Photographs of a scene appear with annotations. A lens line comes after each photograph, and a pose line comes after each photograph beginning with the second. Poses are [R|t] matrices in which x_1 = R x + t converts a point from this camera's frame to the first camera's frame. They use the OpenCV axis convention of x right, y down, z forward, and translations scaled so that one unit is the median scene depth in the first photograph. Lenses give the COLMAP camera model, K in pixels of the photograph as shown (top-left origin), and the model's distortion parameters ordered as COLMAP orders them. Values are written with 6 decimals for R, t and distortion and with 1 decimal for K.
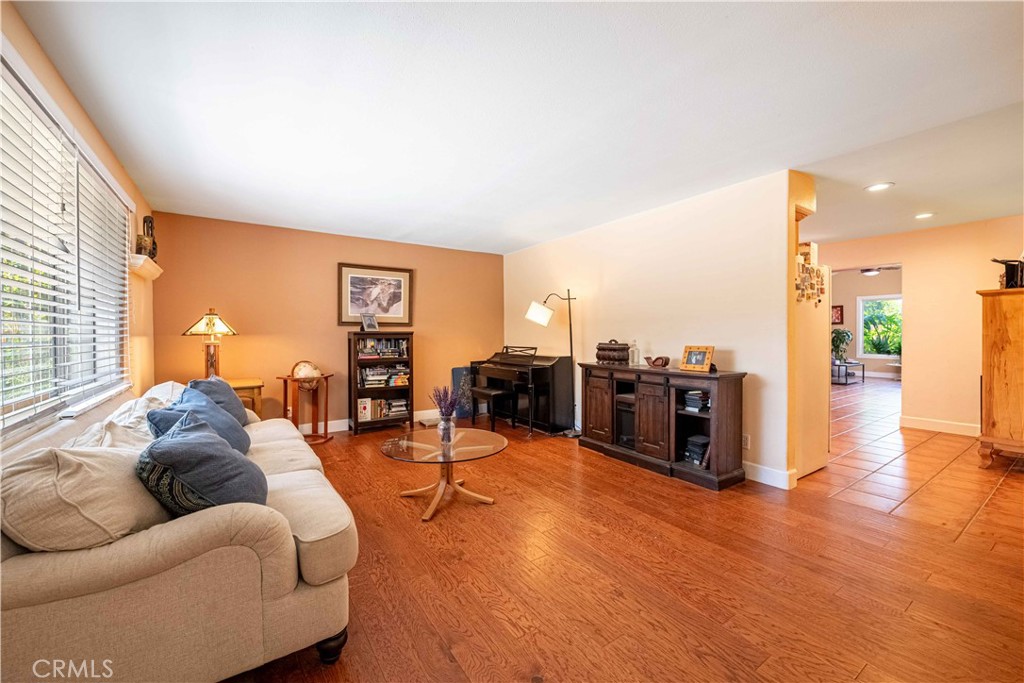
lens RADIAL K [[406.3, 0, 513.4], [0, 406.3, 345.8], [0, 0, 1]] dist [0.000559, -0.000053]
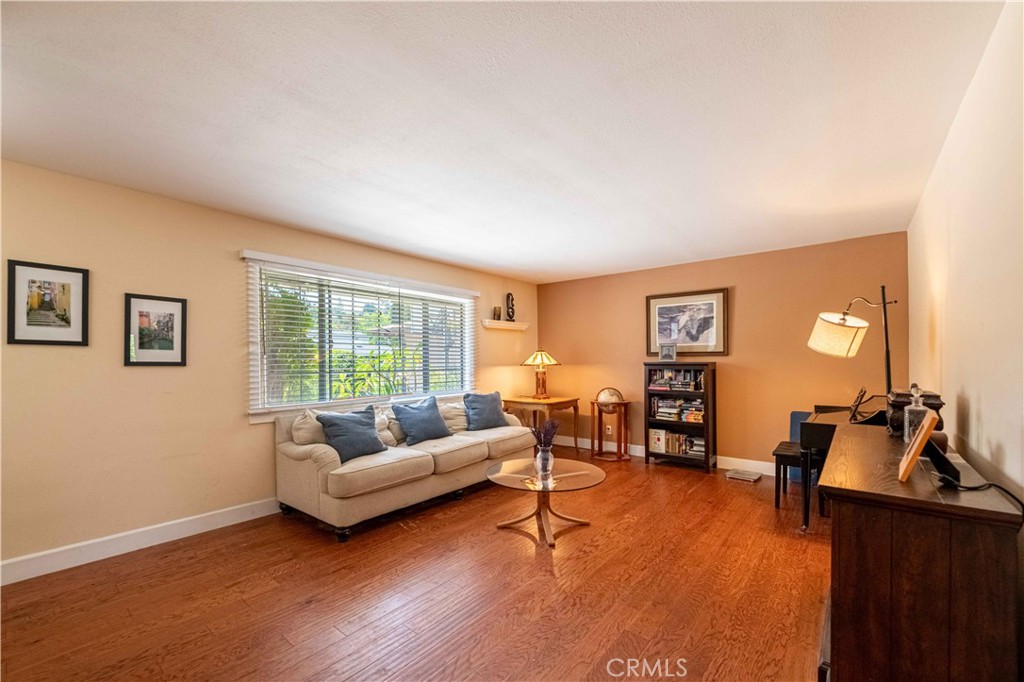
lens RADIAL K [[417.4, 0, 510.6], [0, 417.4, 369.9], [0, 0, 1]] dist [0.000059, -0.000054]
pose [[0.283517, 0.023131, -0.958688, 0.497128], [-0.020453, 0.999627, 0.018070, -0.026604], [0.958749, 0.014485, 0.283885, 0.356530]]
